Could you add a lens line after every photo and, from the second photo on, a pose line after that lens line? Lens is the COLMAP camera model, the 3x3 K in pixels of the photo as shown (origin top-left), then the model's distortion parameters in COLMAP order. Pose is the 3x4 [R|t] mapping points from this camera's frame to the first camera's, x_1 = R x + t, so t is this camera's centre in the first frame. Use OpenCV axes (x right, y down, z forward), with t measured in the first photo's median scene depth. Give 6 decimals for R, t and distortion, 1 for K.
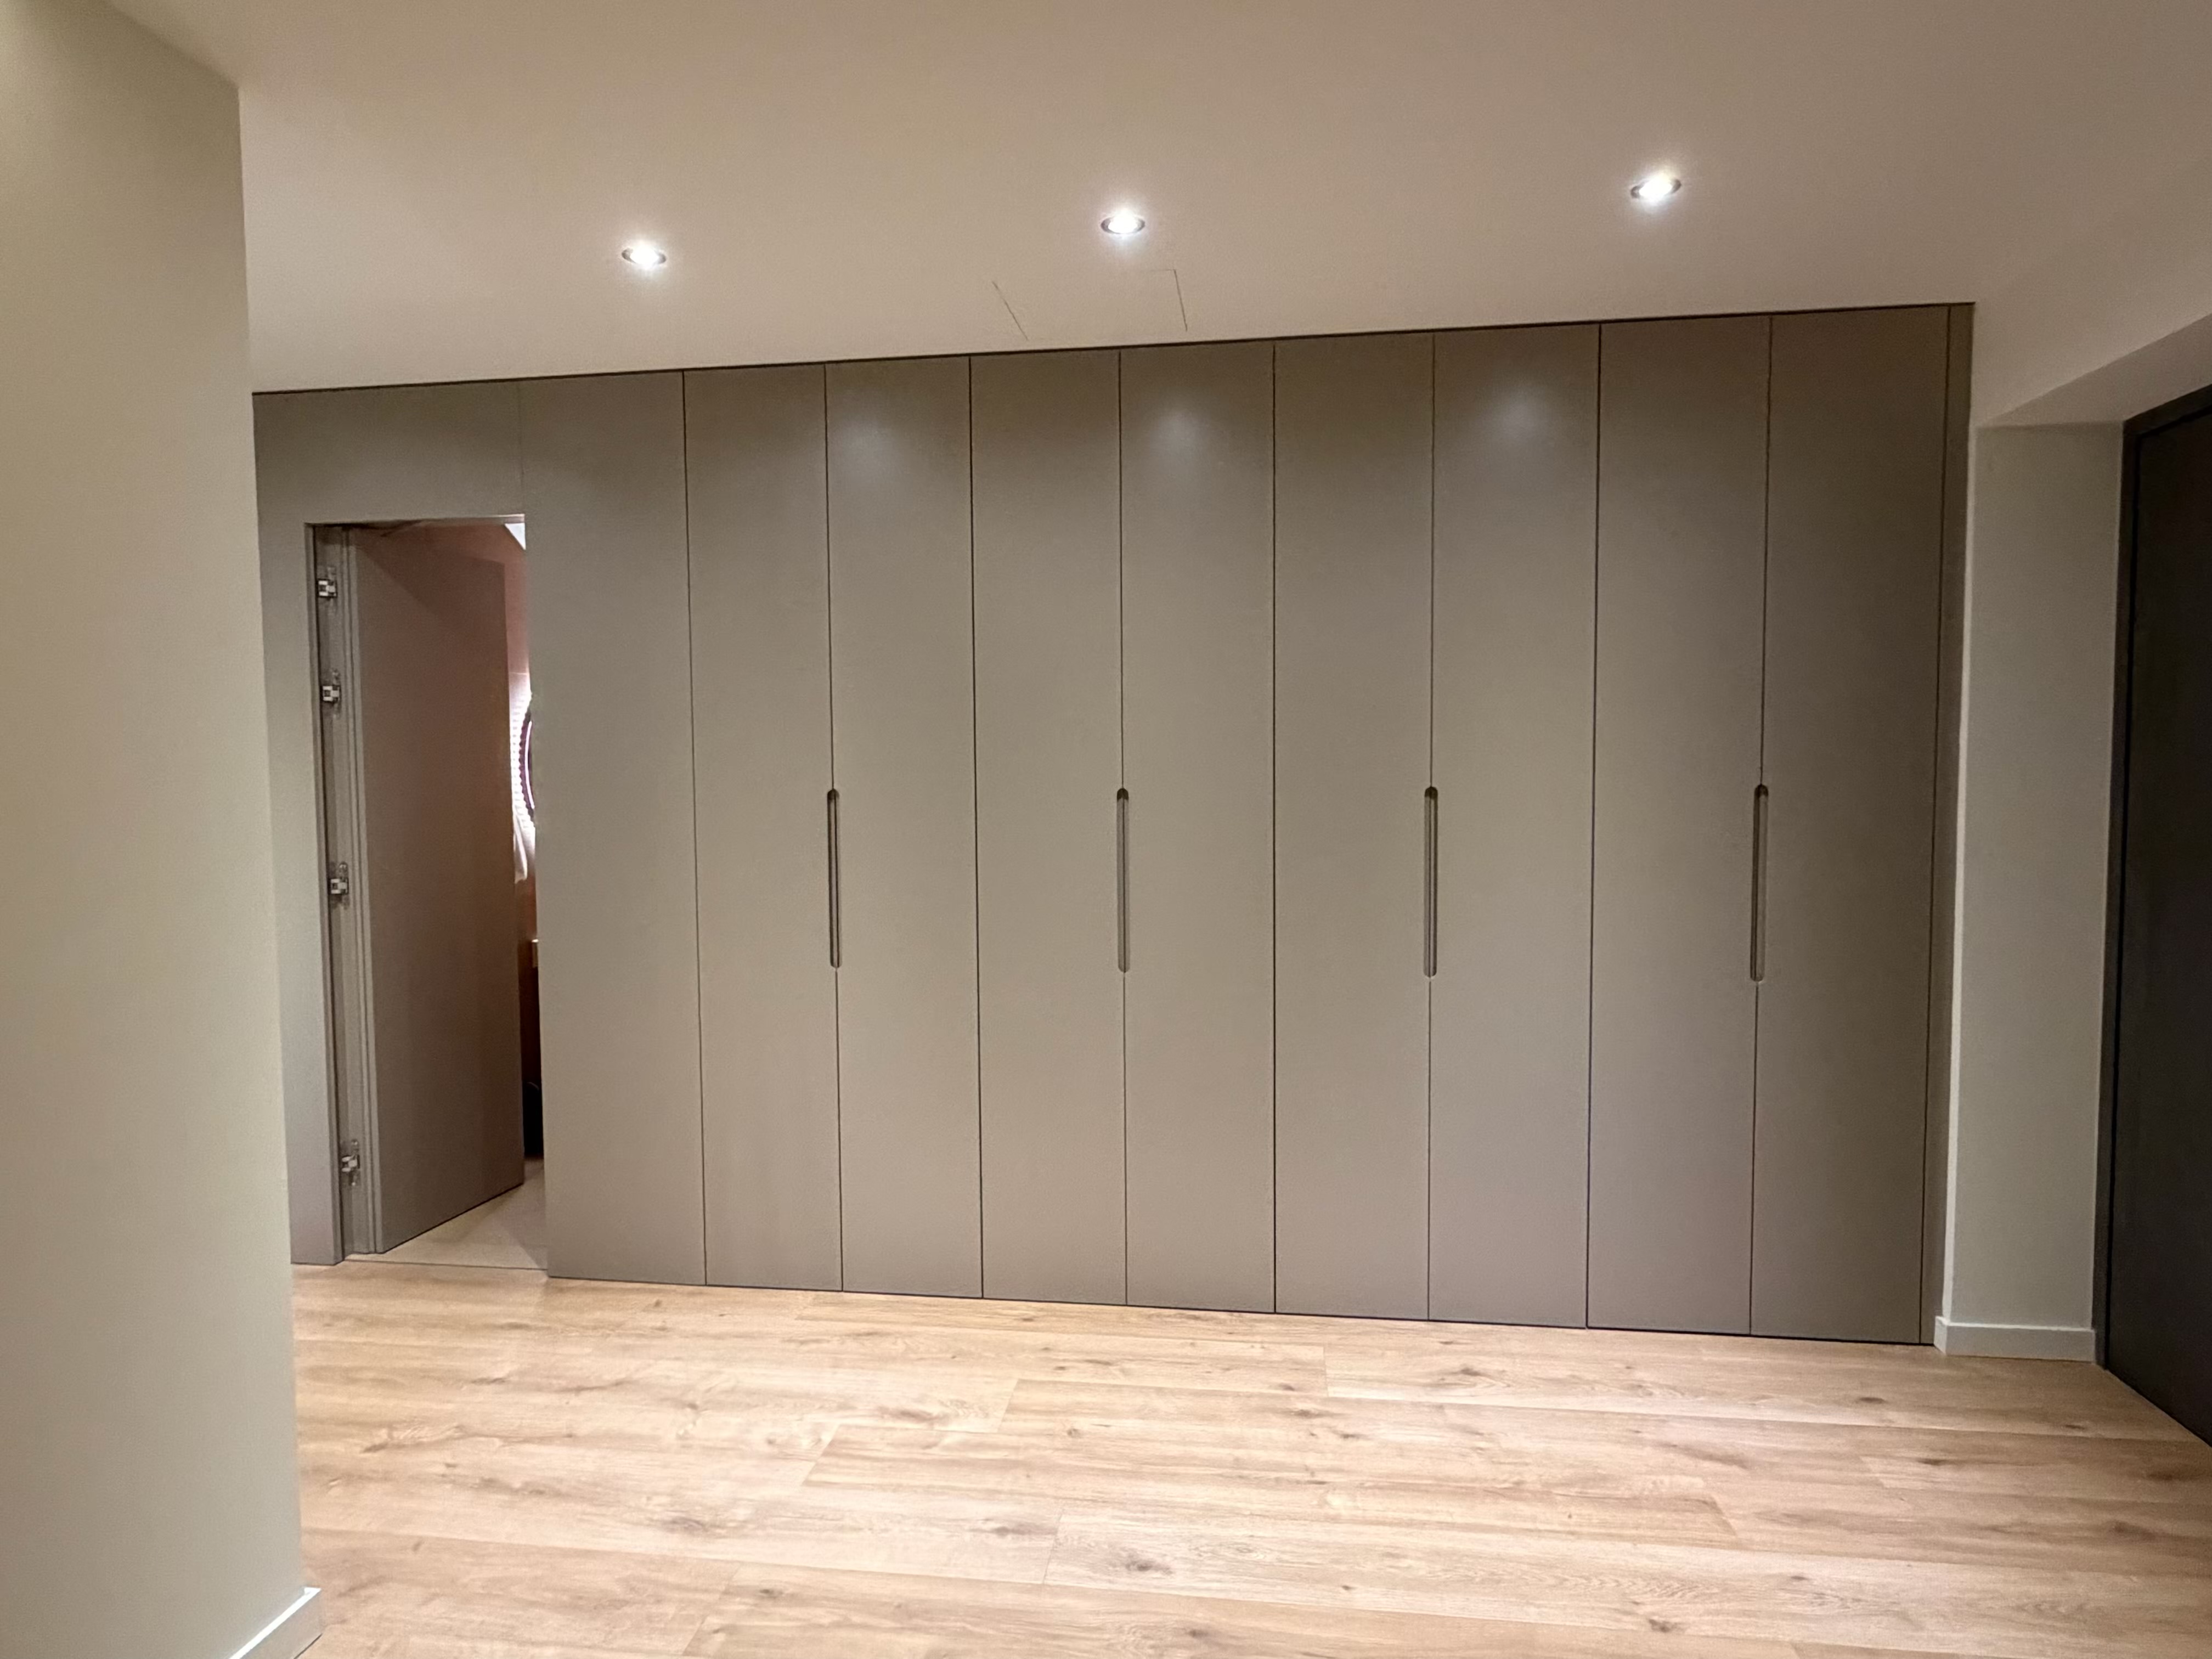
lens RADIAL K [[1294.9, 0, 1106.6], [0, 1294.9, 829.3], [0, 0, 1]] dist [0.003292, 0.000139]
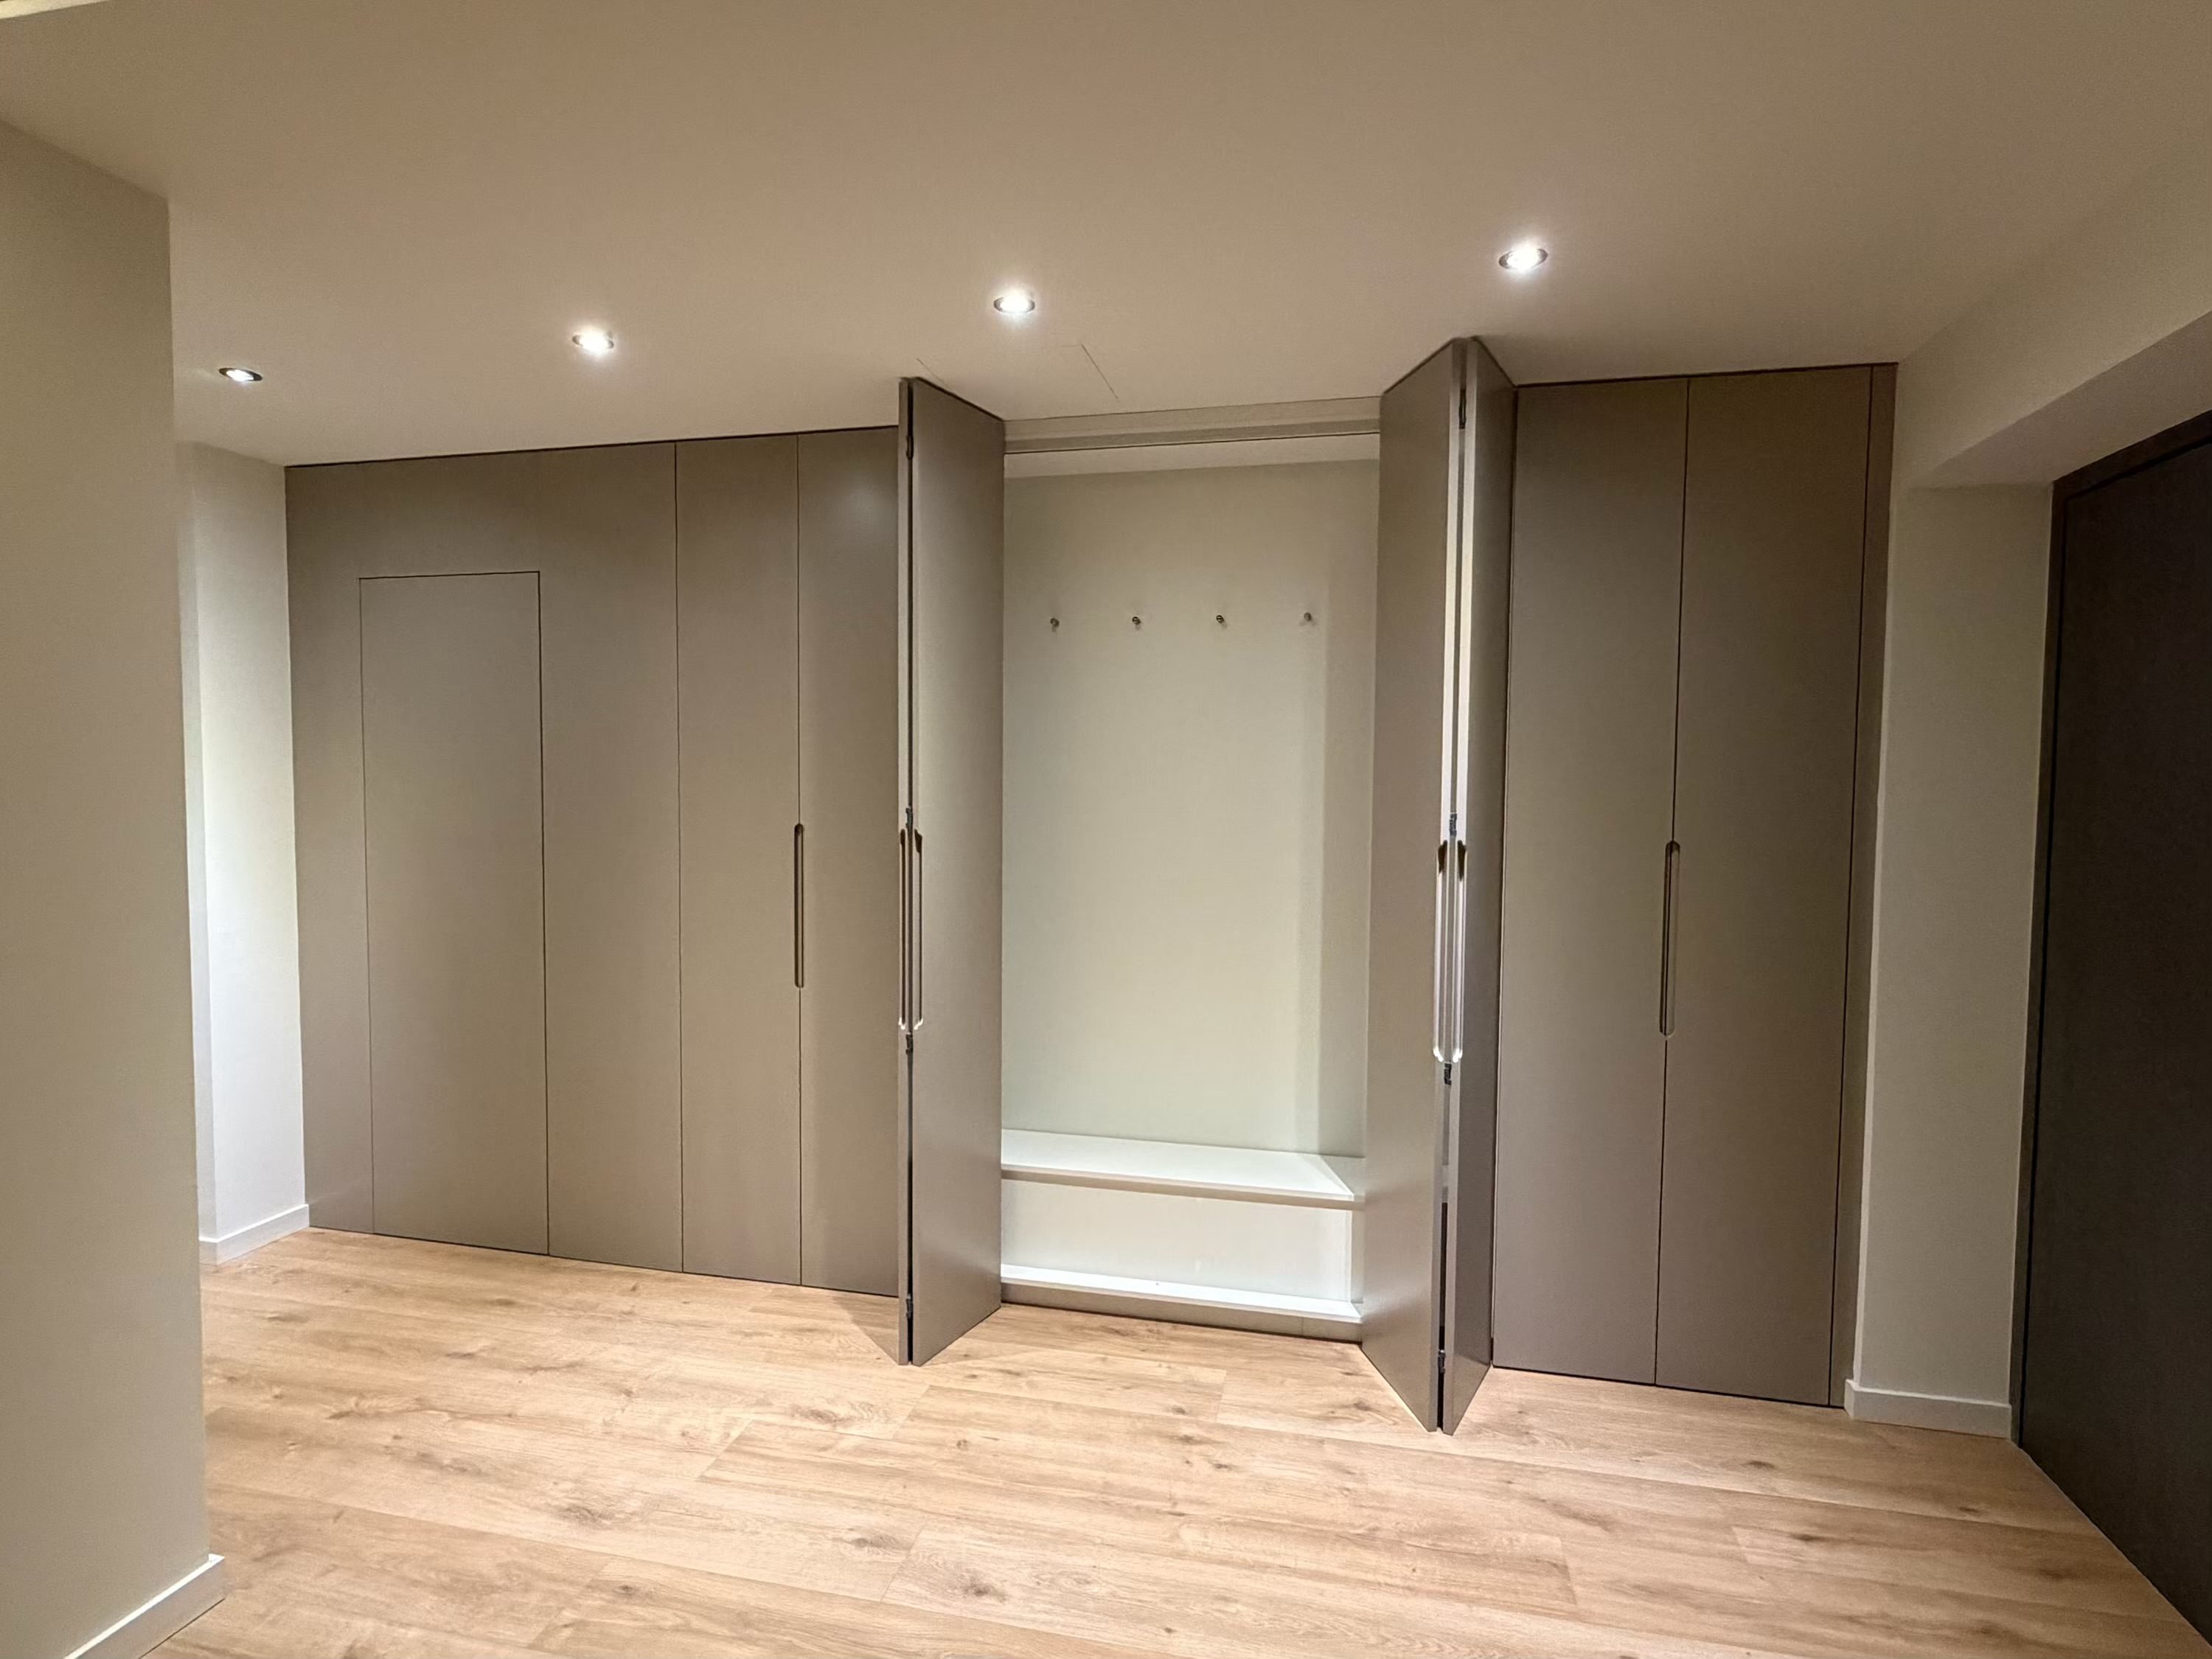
lens RADIAL K [[1167.5, 0, 1106.1], [0, 1167.5, 828.8], [0, 0, 1]] dist [0.003820, -0.000953]
pose [[0.995384, 0.020799, -0.093689, 0.162117], [-0.021278, 0.999765, -0.004115, -0.033270], [0.093582, 0.006090, 0.995593, 0.055746]]
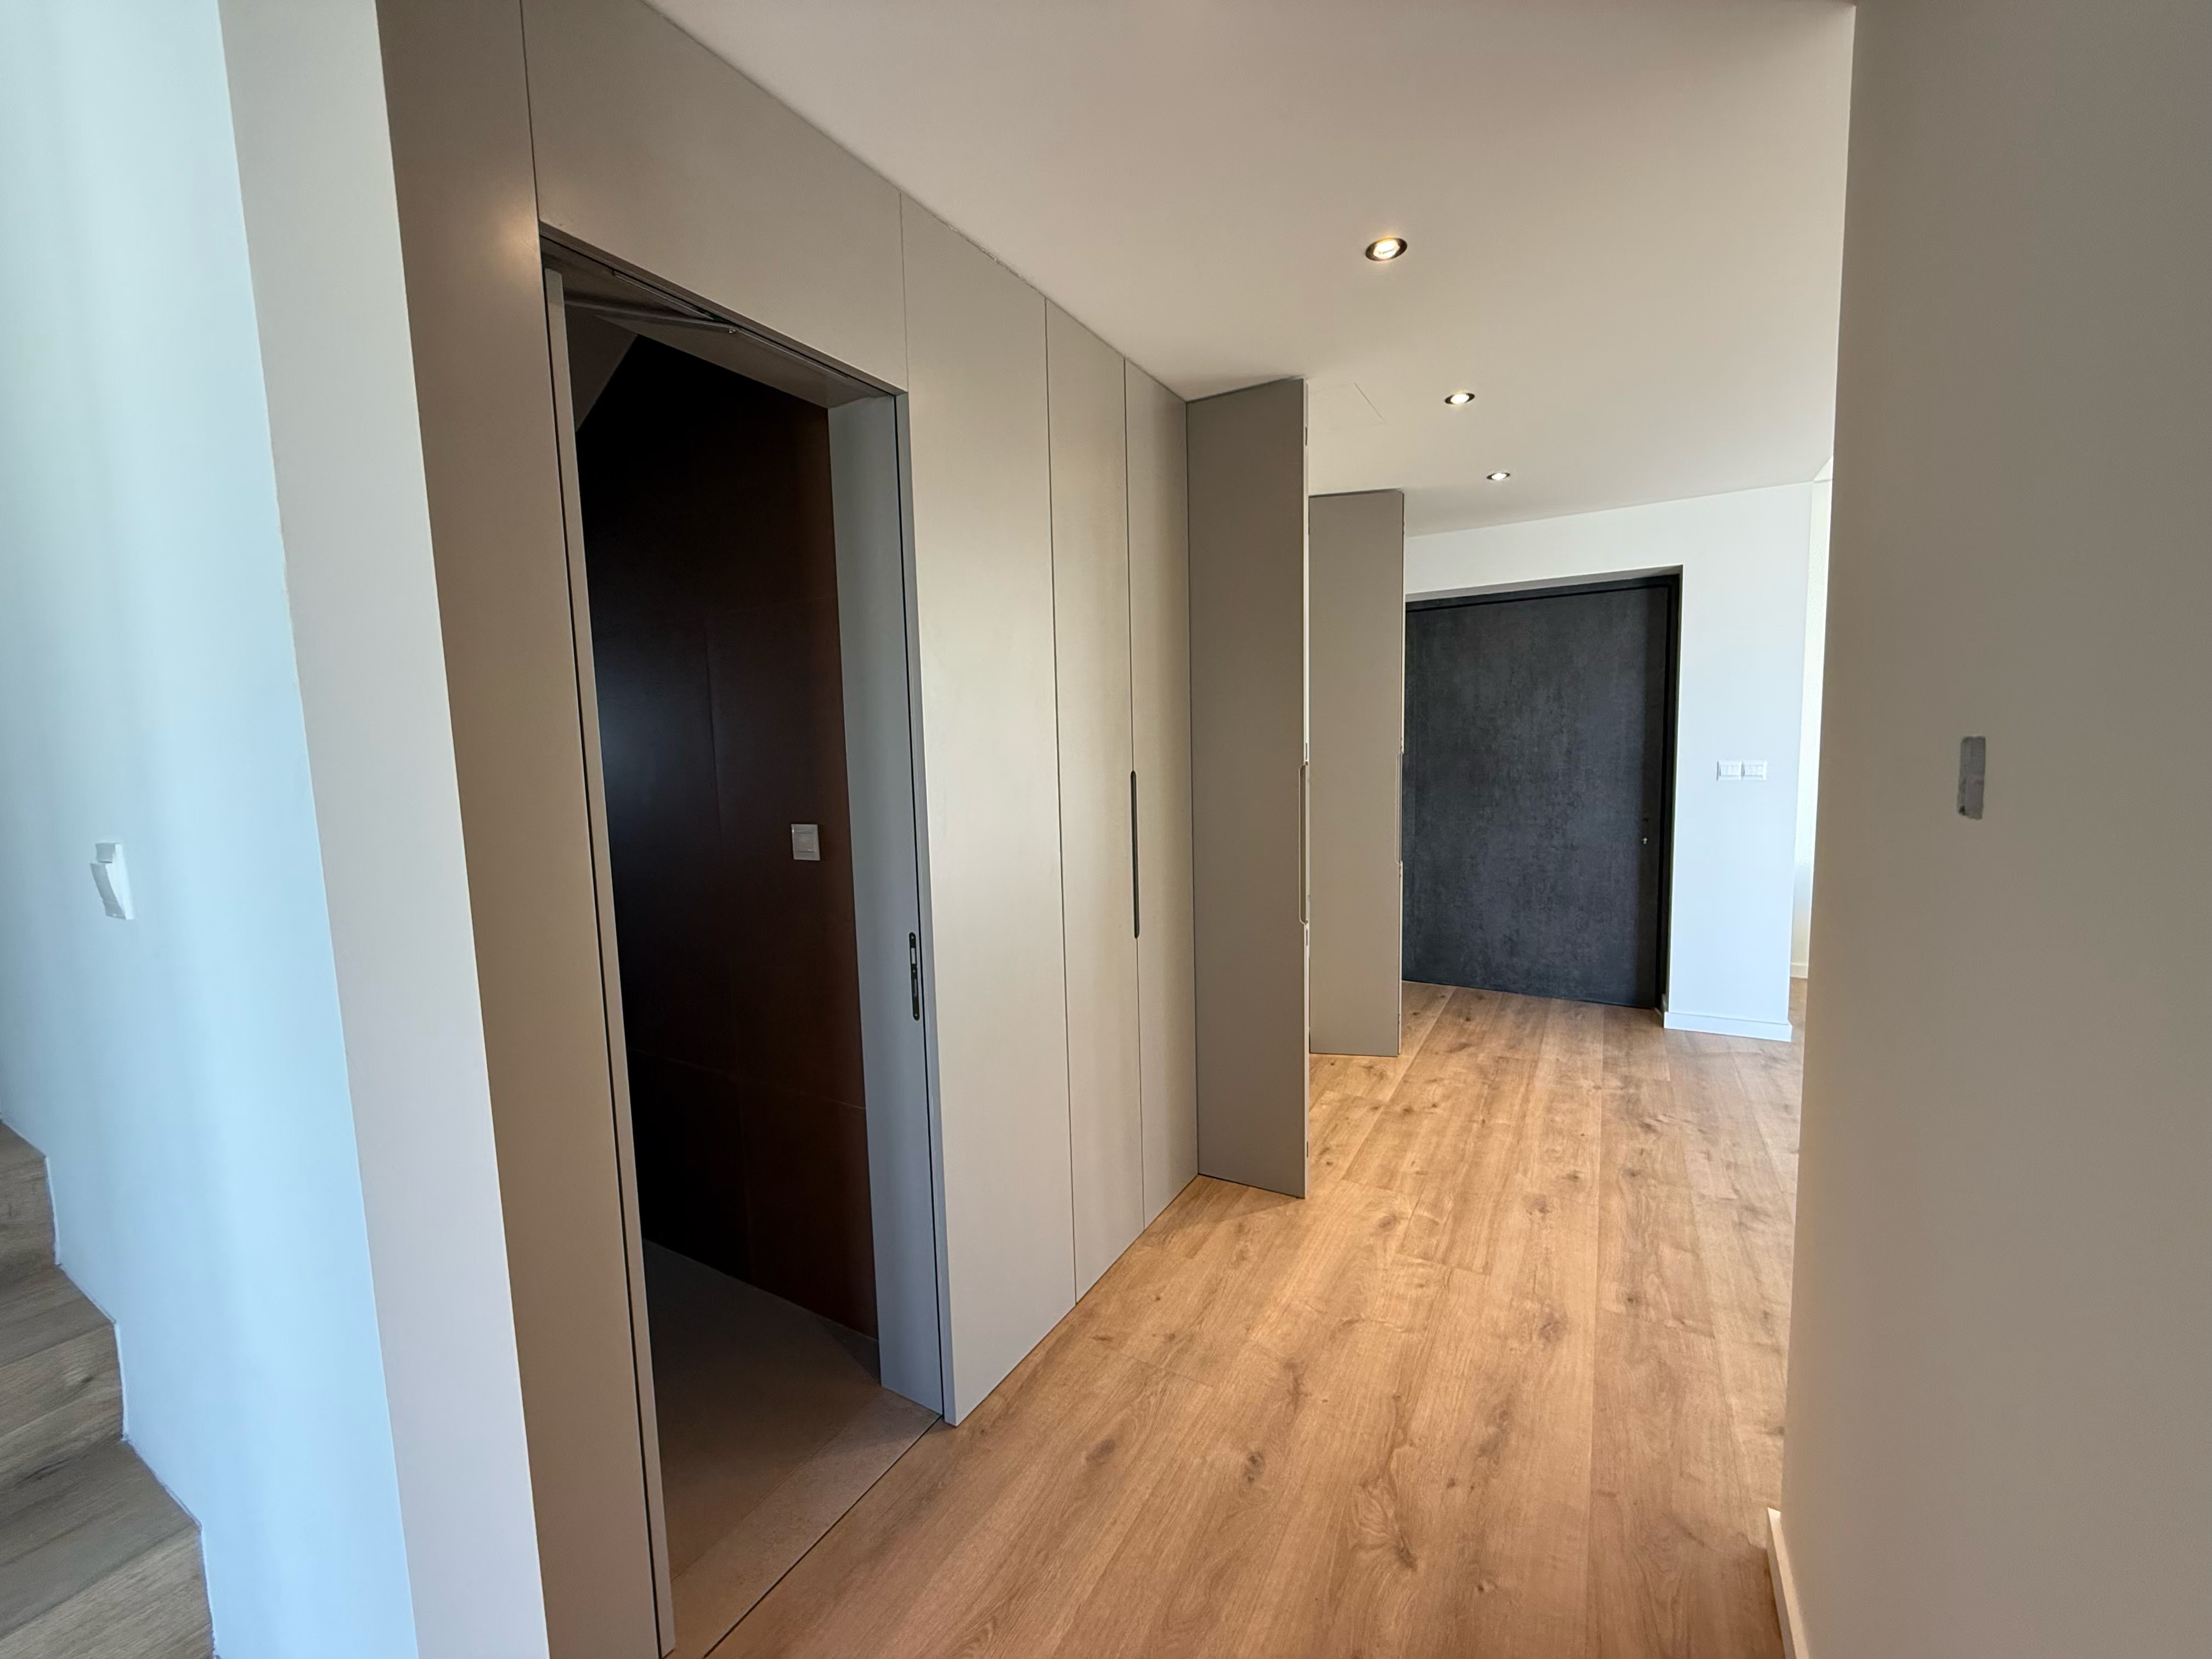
lens RADIAL K [[886.1, 0, 1109.8], [0, 886.1, 821.0], [0, 0, 1]] dist [0.003468, 0.000096]
pose [[0.379428, -0.084045, 0.921396, -1.050215], [0.071043, 0.995572, 0.061556, -0.040659], [-0.922490, 0.042103, 0.383719, 0.875875]]
